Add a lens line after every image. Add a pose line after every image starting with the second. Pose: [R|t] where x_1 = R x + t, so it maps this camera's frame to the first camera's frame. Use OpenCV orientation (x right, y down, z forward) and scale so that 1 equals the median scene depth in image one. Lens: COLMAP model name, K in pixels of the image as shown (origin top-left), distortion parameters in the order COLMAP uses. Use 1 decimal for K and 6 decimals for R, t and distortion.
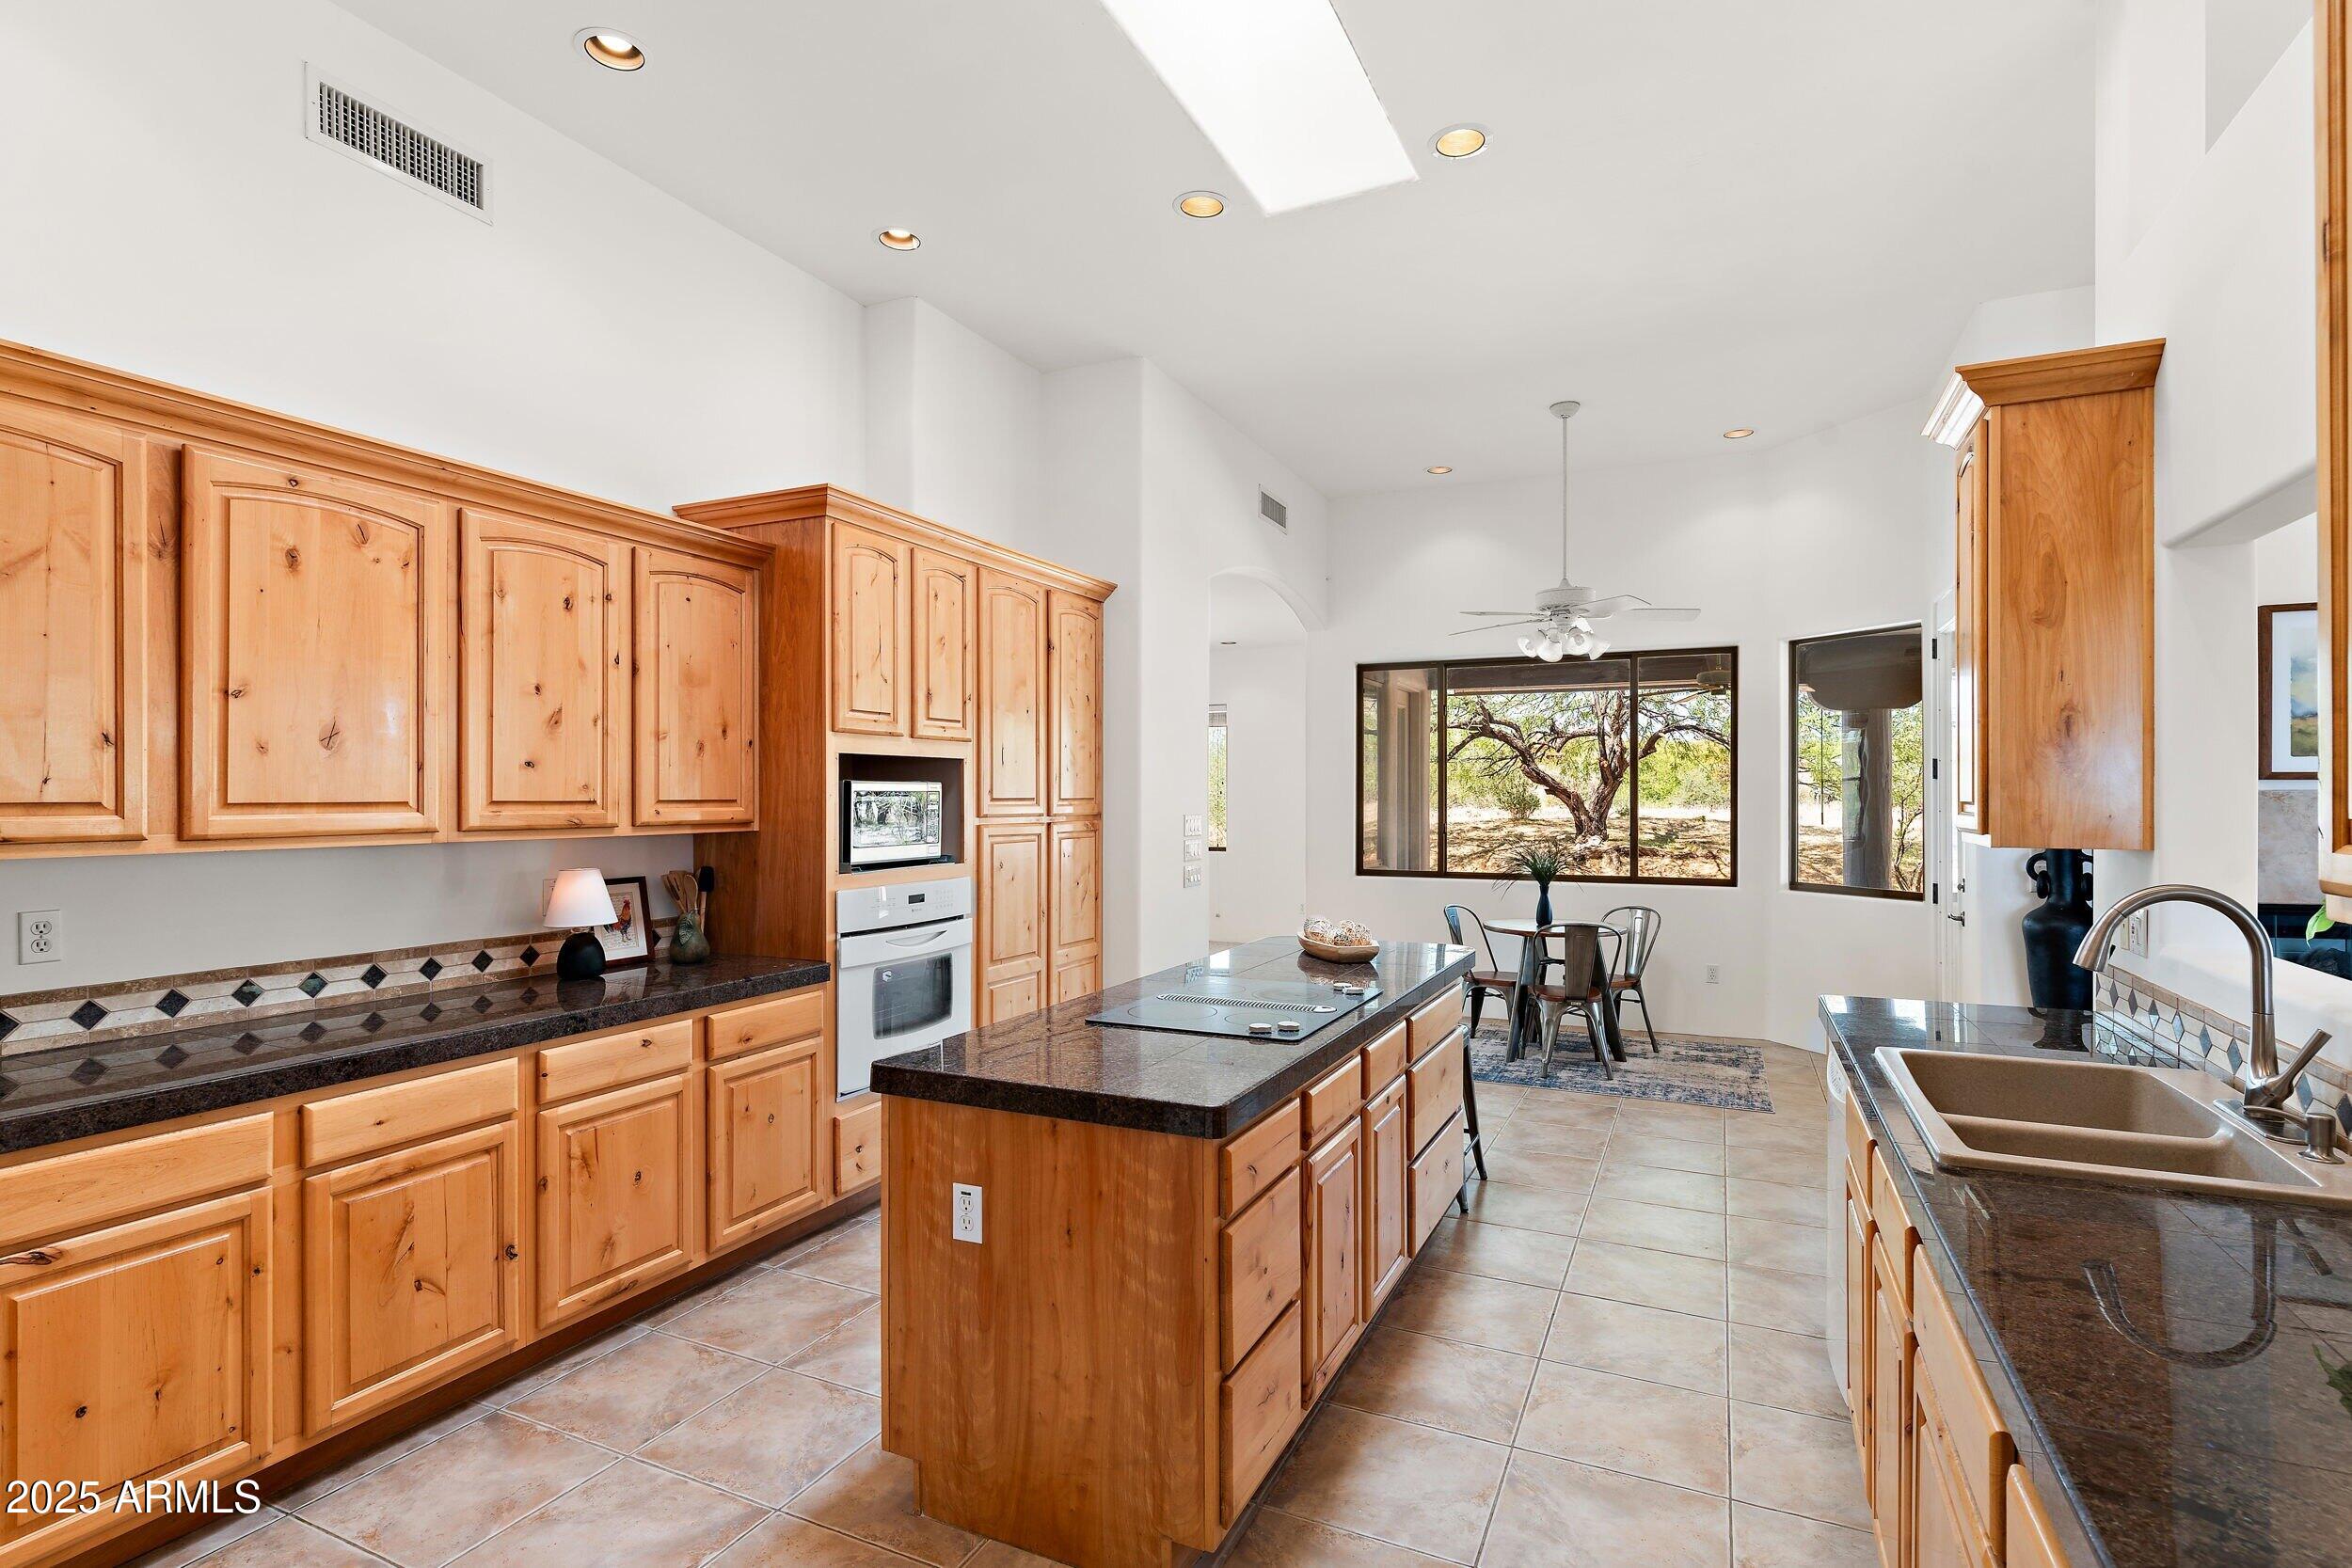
lens RADIAL K [[1131.9, 0, 1177.2], [0, 1131.9, 794.8], [0, 0, 1]] dist [-0.004109, -0.000360]
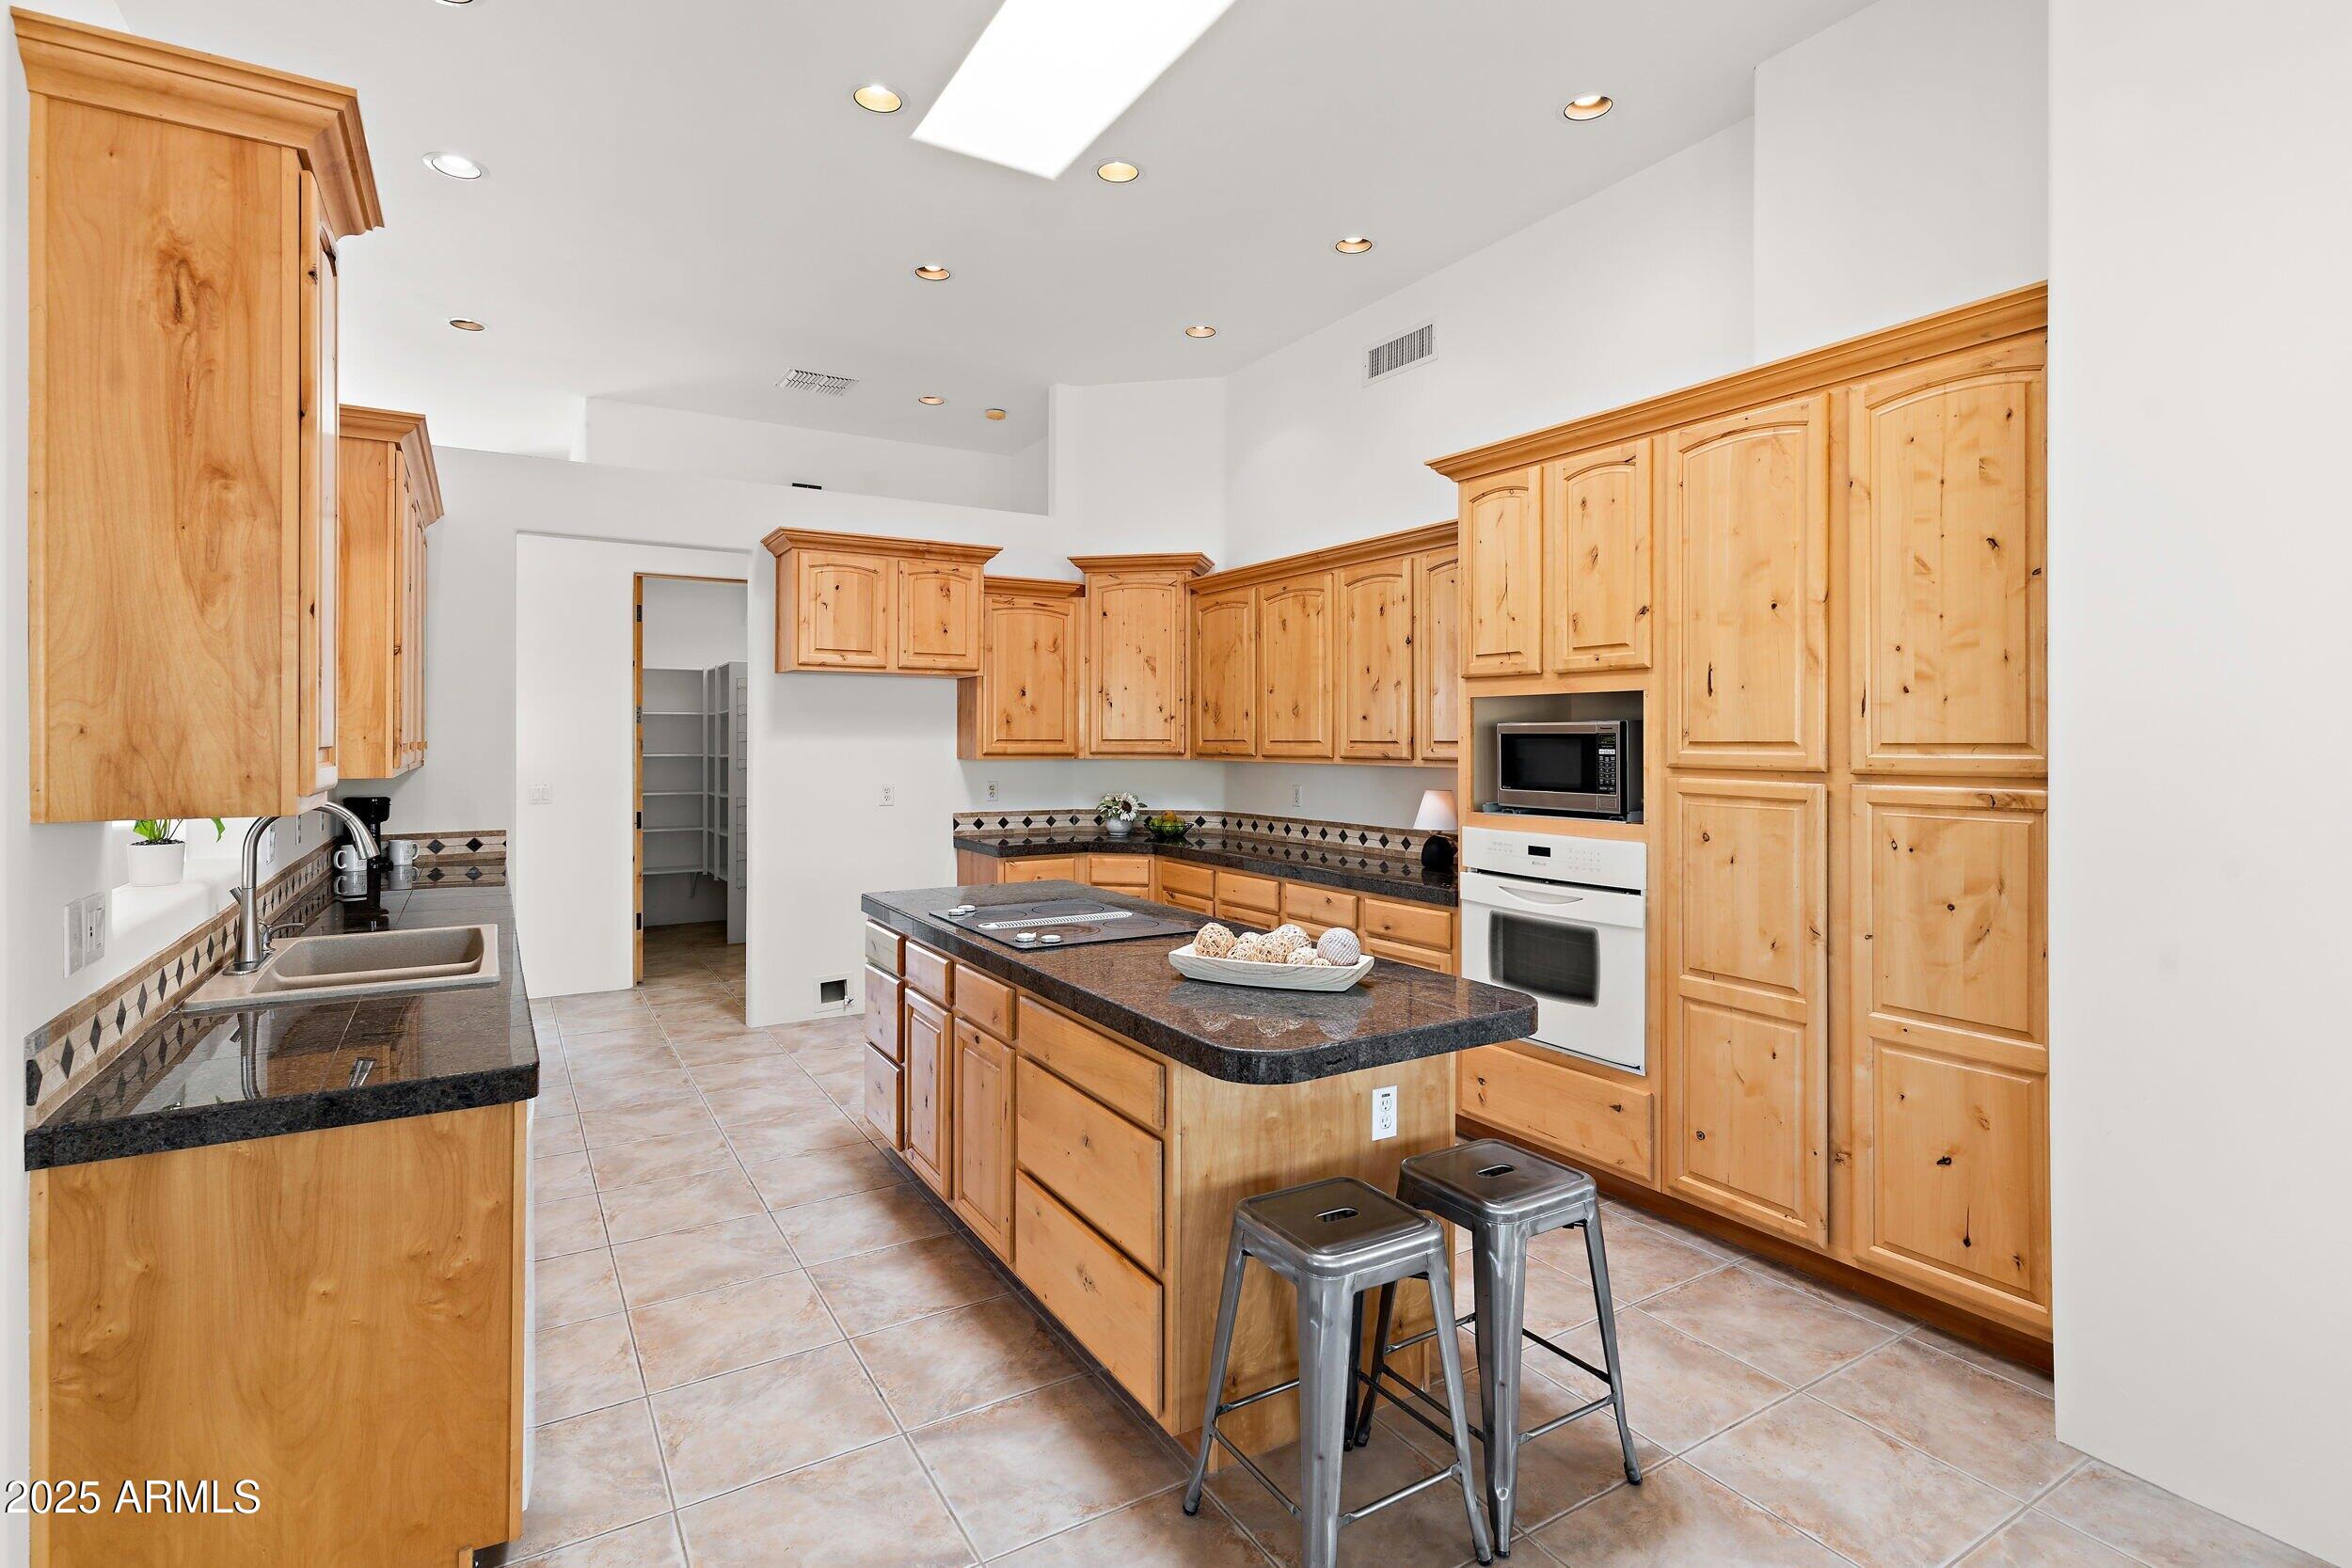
lens RADIAL K [[1131.9, 0, 1185.8], [0, 1131.9, 732.4], [0, 0, 1]] dist [-0.004109, -0.000360]
pose [[-0.544082, -0.003991, -0.839022, 0.934578], [-0.000536, 0.999990, -0.004409, 0.000588], [0.839032, -0.001949, -0.544079, 1.708459]]
